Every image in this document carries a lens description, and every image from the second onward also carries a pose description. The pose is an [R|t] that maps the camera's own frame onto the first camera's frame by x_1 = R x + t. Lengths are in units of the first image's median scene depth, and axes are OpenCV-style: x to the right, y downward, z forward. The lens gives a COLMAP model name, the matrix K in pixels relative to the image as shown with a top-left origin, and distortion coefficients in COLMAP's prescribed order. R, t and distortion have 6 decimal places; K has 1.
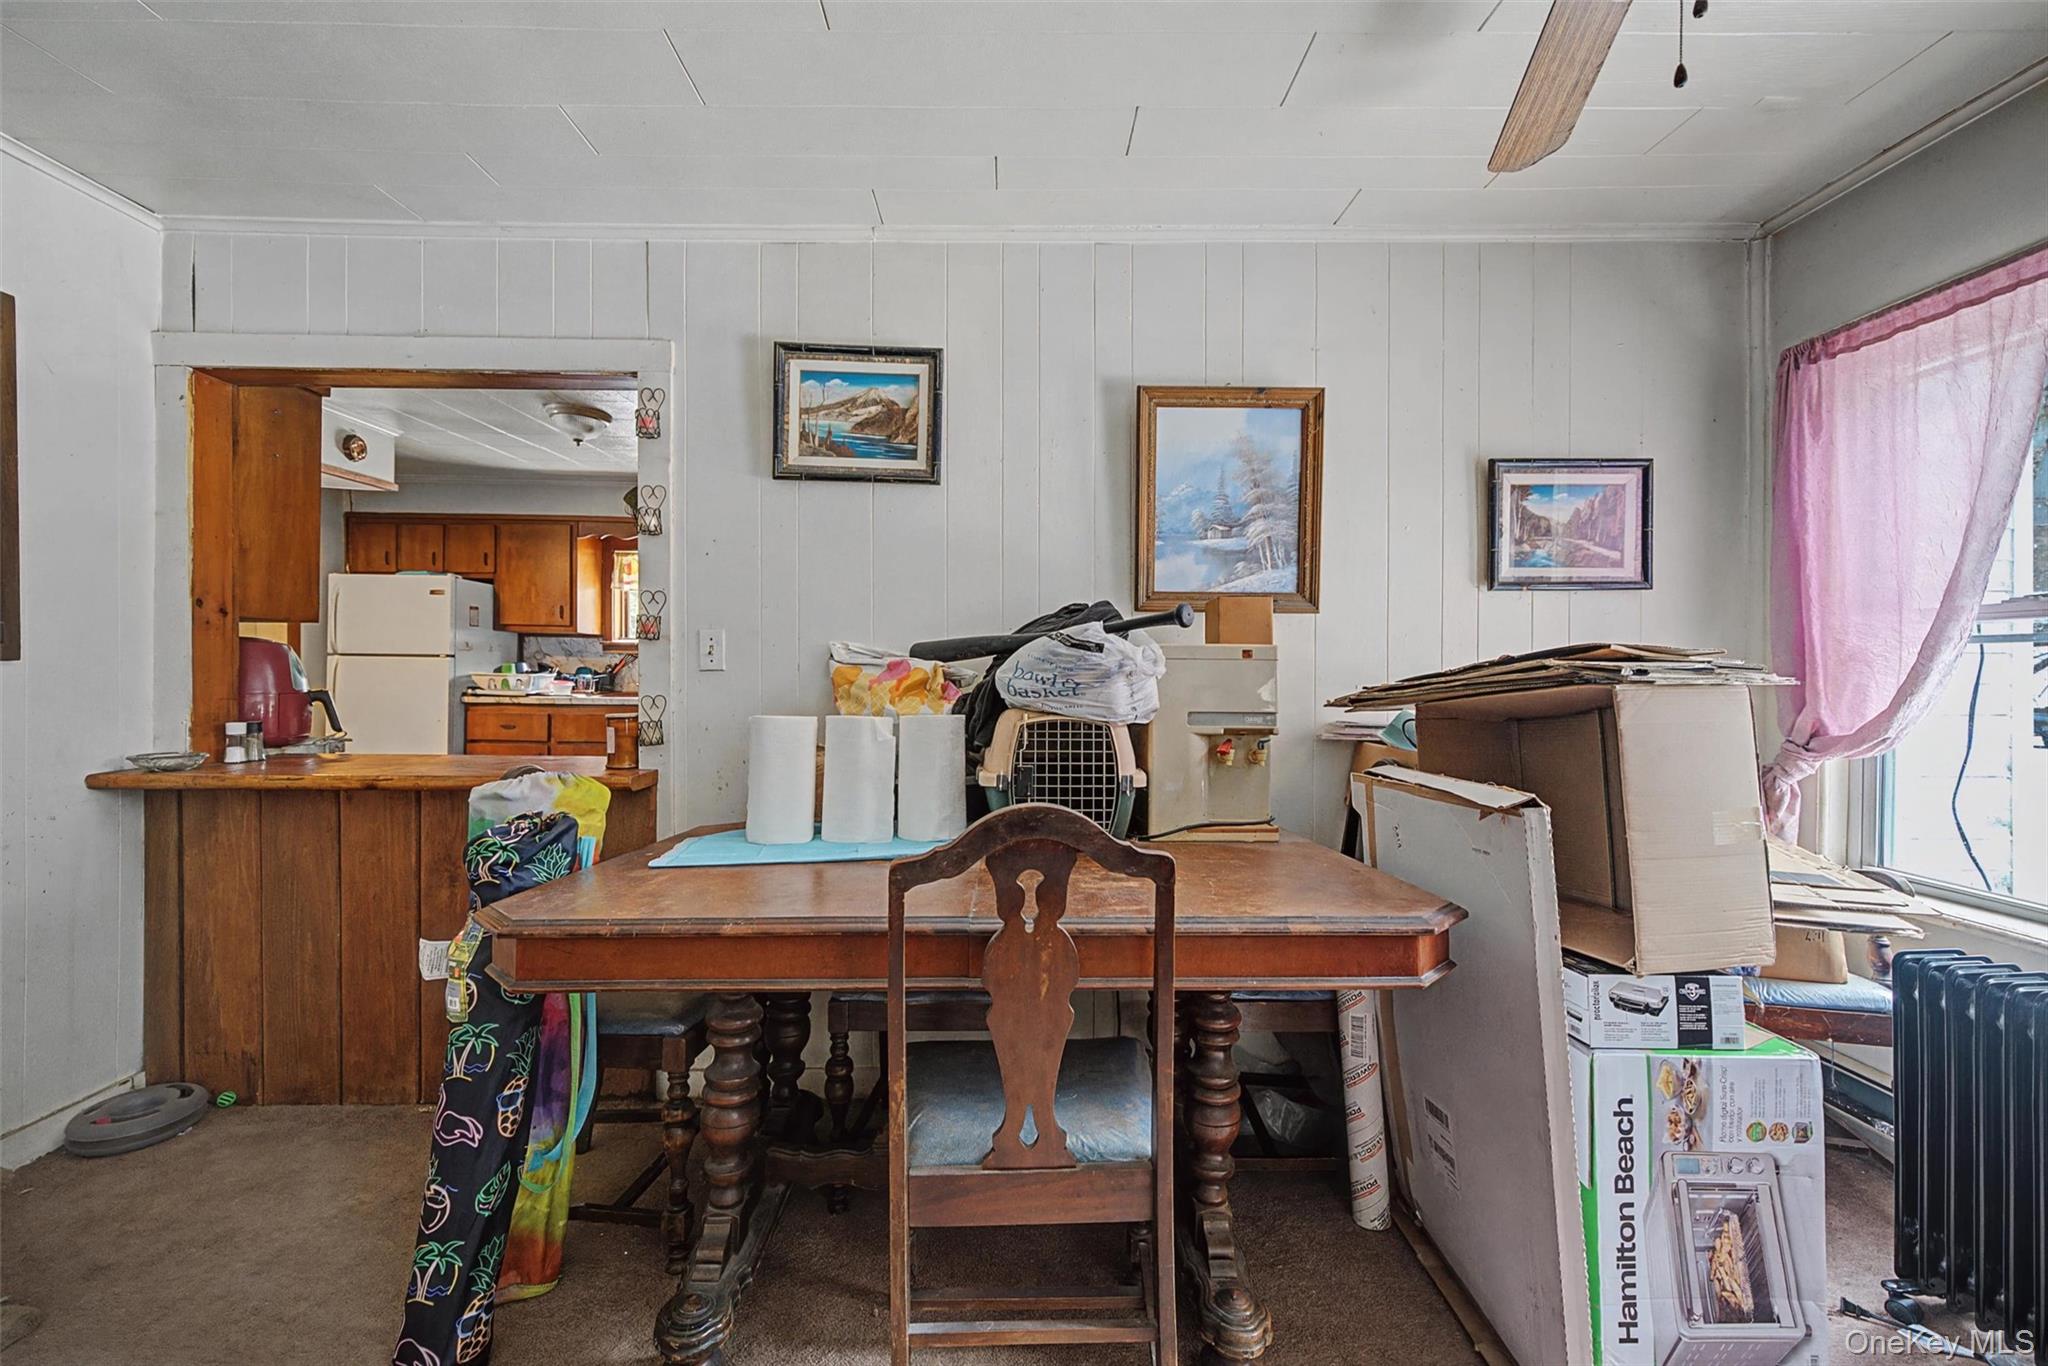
lens RADIAL K [[837.5, 0, 1024.0], [0, 837.5, 683.0], [0, 0, 1]] dist [-0.000604, 0.000075]
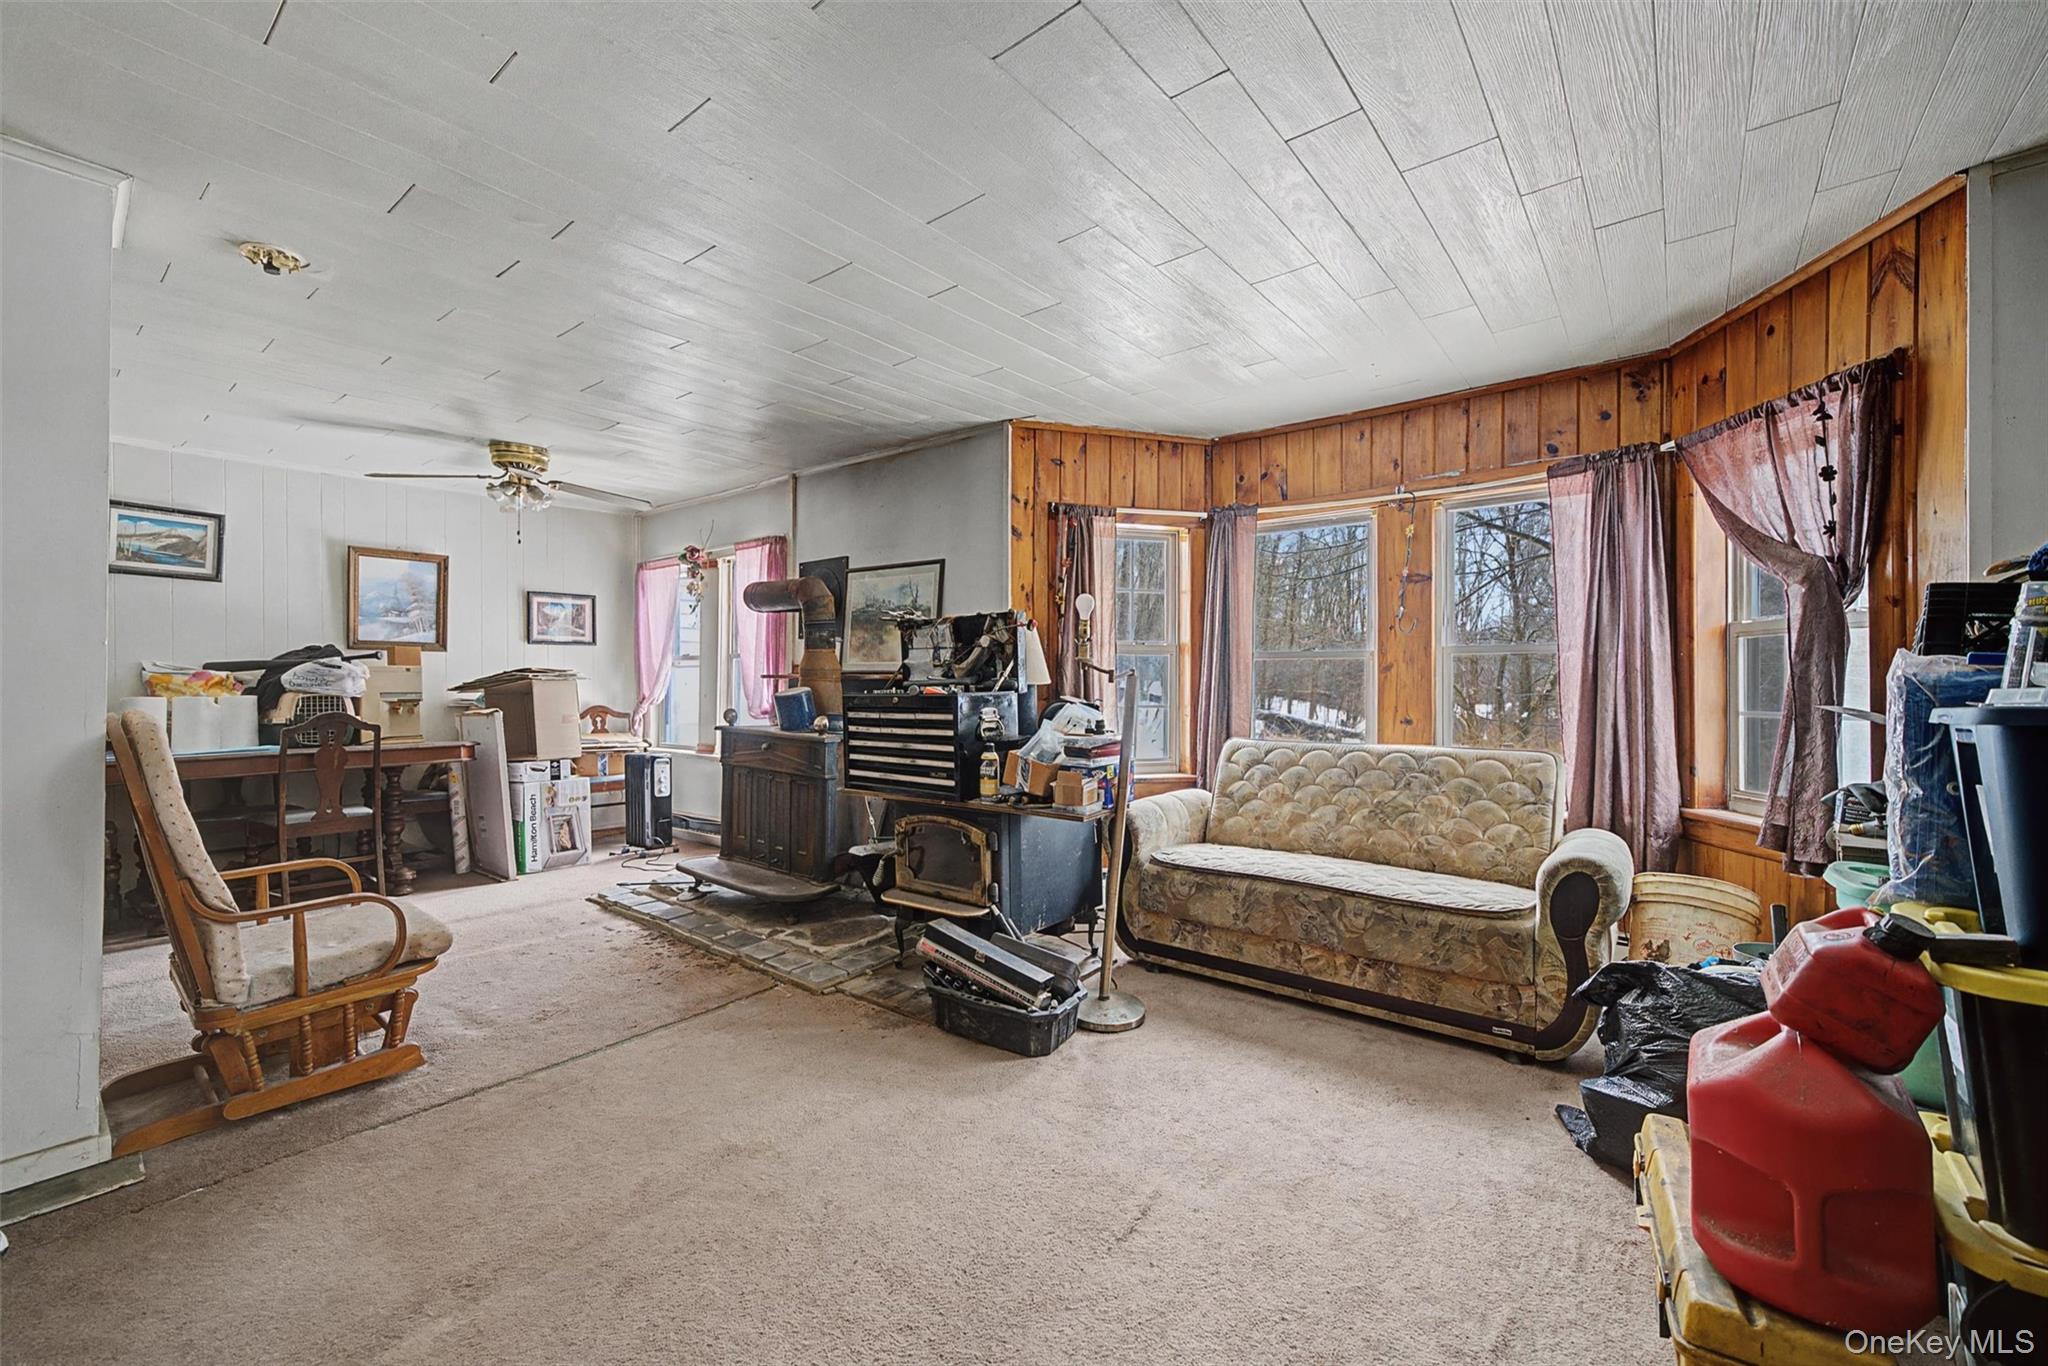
lens RADIAL K [[837.5, 0, 1024.0], [0, 837.5, 683.0], [0, 0, 1]] dist [-0.000604, 0.000075]
pose [[0.643340, -0.005573, 0.765560, -0.402449], [0.013082, 0.999908, -0.003715, 0.033578], [-0.765469, 0.012405, 0.643353, -1.742310]]
